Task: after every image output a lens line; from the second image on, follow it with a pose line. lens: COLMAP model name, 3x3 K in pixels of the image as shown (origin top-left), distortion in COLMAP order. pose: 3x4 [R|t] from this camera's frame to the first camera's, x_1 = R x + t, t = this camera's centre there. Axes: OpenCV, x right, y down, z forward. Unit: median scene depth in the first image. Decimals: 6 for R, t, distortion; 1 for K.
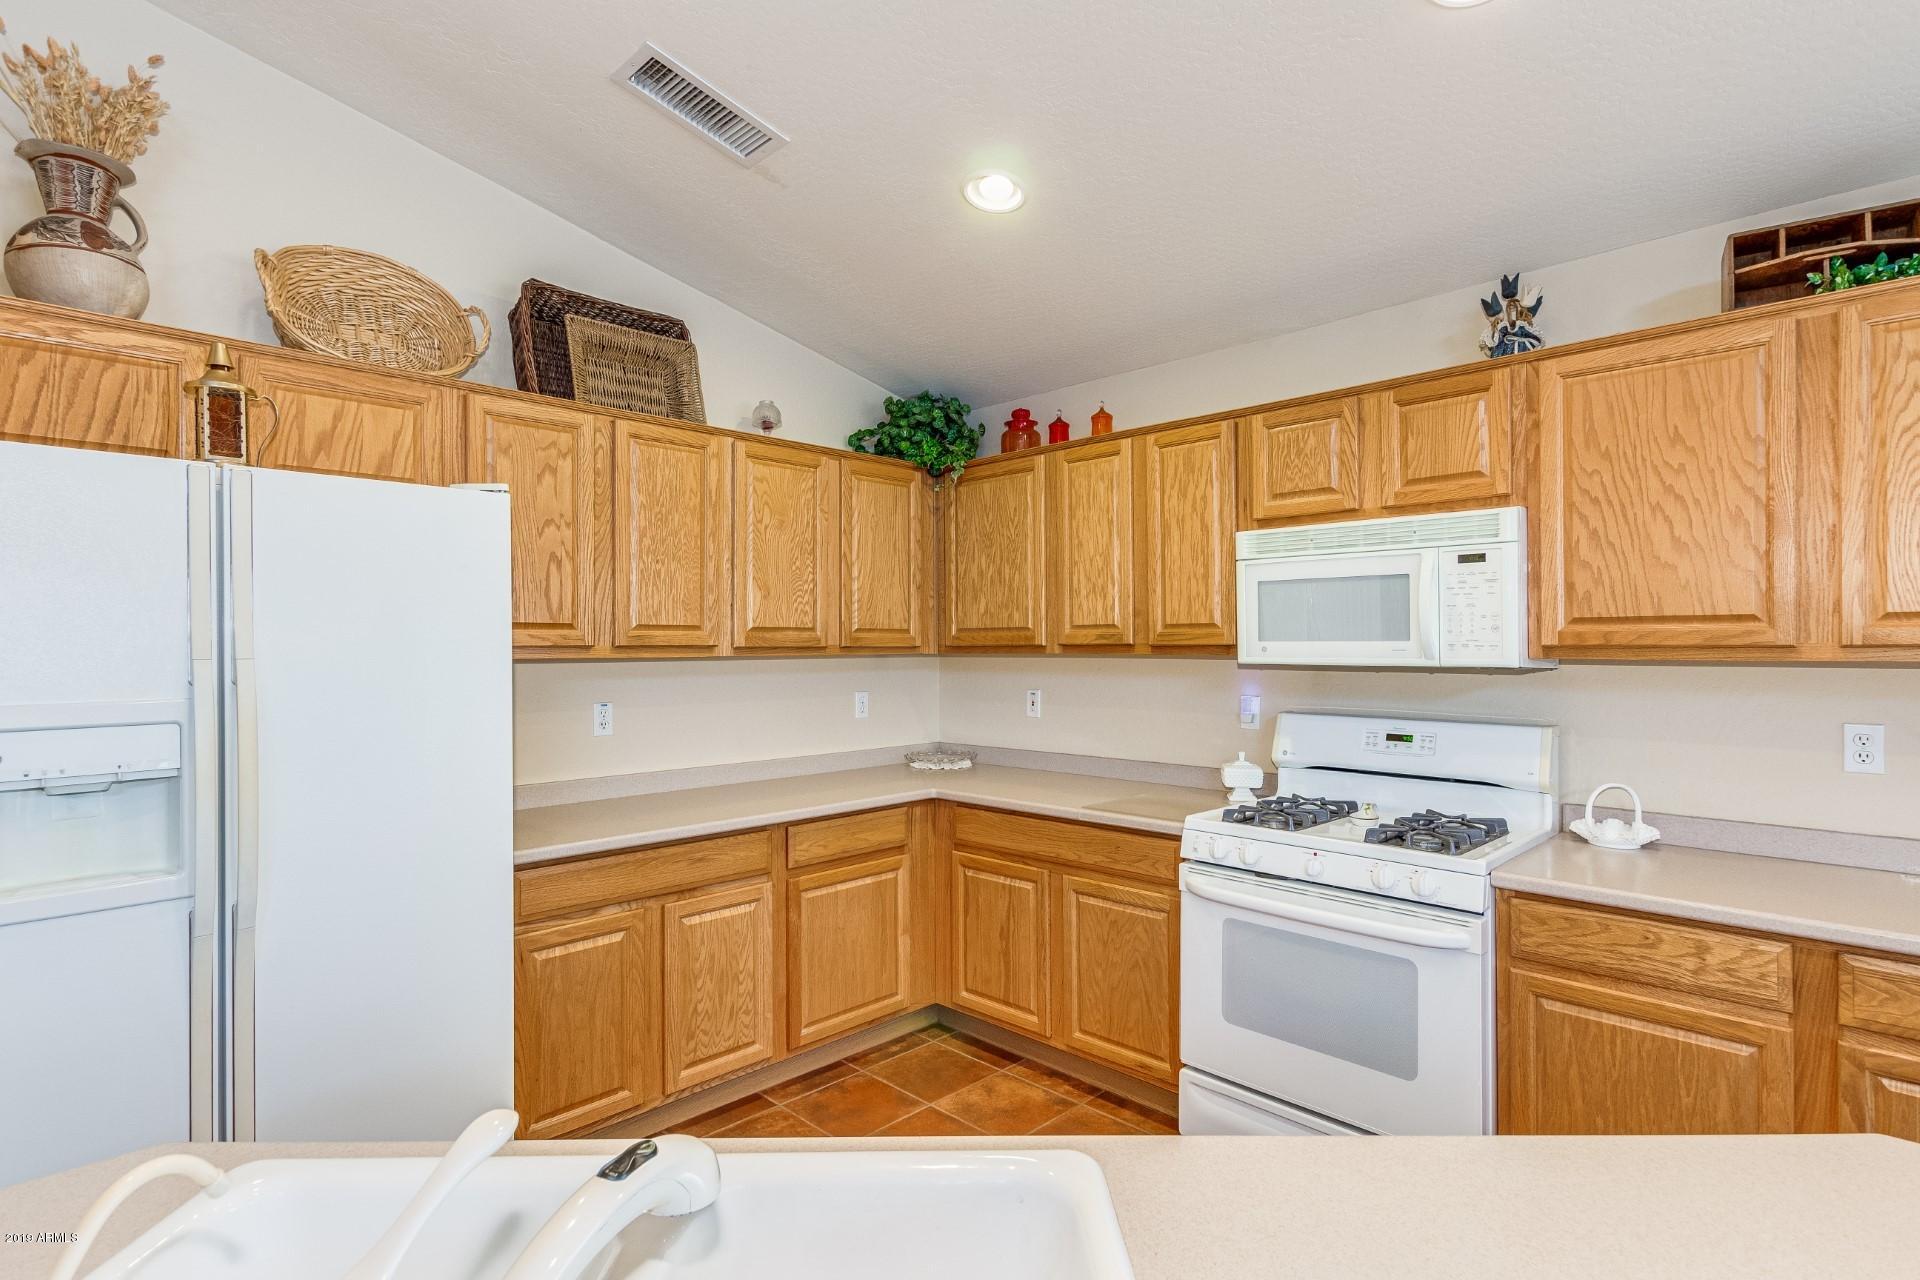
lens RADIAL K [[947.3, 0, 967.2], [0, 947.3, 636.0], [0, 0, 1]] dist [0.000063, -0.000380]
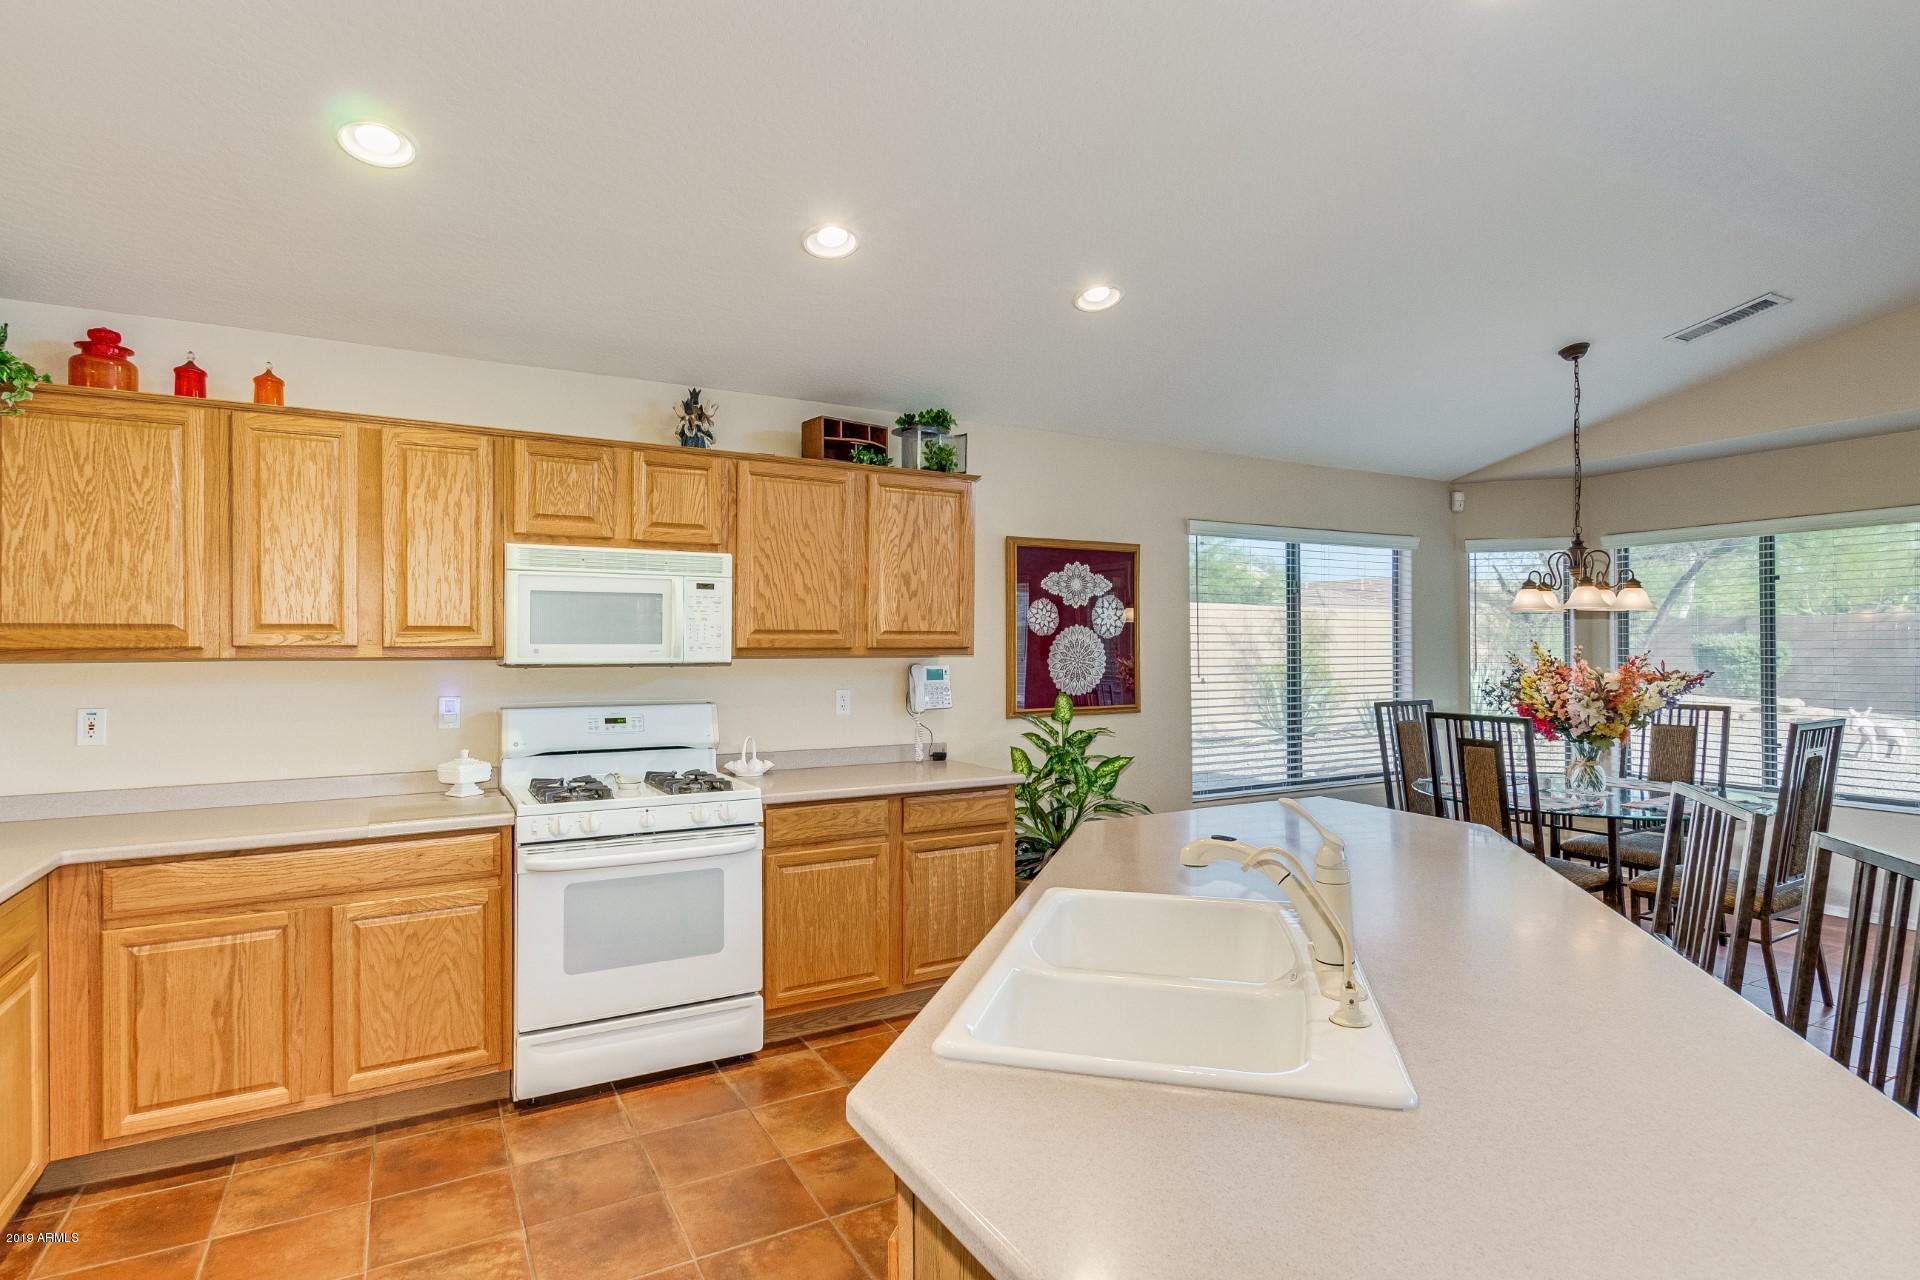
lens RADIAL K [[947.3, 0, 967.2], [0, 947.3, 636.0], [0, 0, 1]] dist [0.000063, -0.000380]
pose [[0.271385, 0.014514, 0.962361, -0.635164], [-0.007002, 0.999890, -0.013105, 0.007567], [-0.962445, -0.003182, 0.271457, 0.201889]]
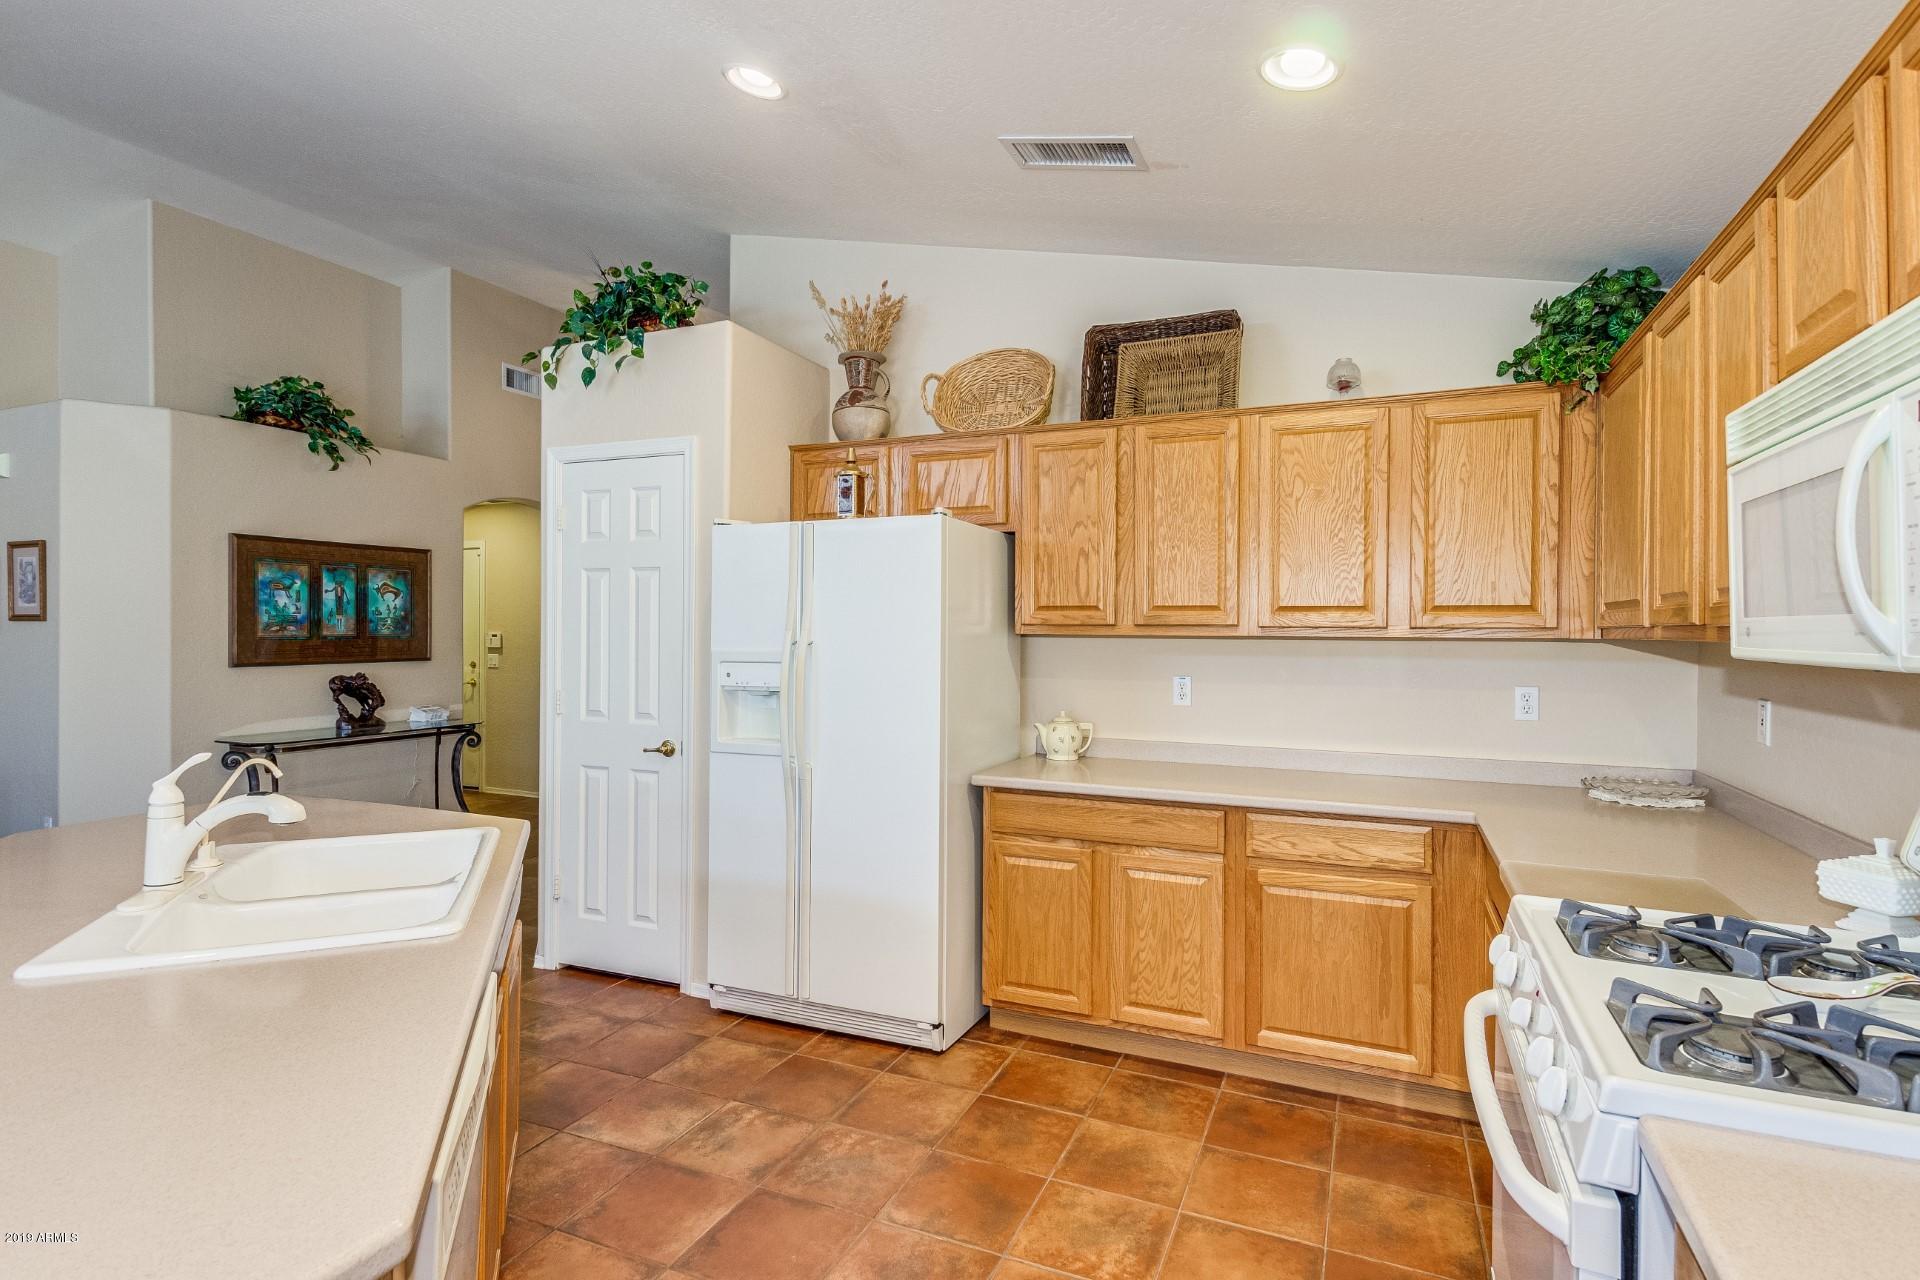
lens RADIAL K [[936.2, 0, 959.4], [0, 936.2, 628.4], [0, 0, 1]] dist [-0.000784, -0.000215]
pose [[0.357202, 0.006442, -0.934005, 0.627166], [0.001552, 0.999971, 0.007490, 0.006410], [0.934026, -0.004125, 0.357182, 0.407911]]
